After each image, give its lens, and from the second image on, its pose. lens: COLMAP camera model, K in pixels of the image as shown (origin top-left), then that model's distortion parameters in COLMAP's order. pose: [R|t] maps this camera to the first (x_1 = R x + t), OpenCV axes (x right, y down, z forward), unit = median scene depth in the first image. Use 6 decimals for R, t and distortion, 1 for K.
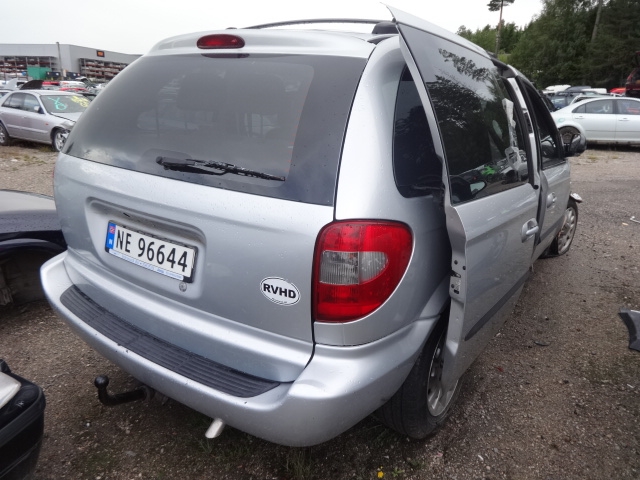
lens RADIAL K [[471.3, 0, 324.4], [0, 471.3, 240.9], [0, 0, 1]] dist [0.003828, 0.004525]
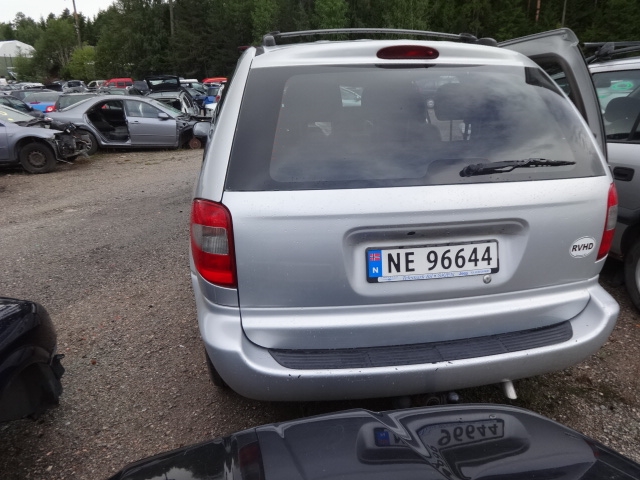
lens RADIAL K [[471.3, 0, 324.9], [0, 471.3, 239.3], [0, 0, 1]] dist [0.003828, 0.004525]
pose [[0.705528, -0.258096, 0.660012, -1.131822], [0.250655, 0.962005, 0.108249, -0.183219], [-0.662874, 0.089063, 0.743415, 0.382984]]
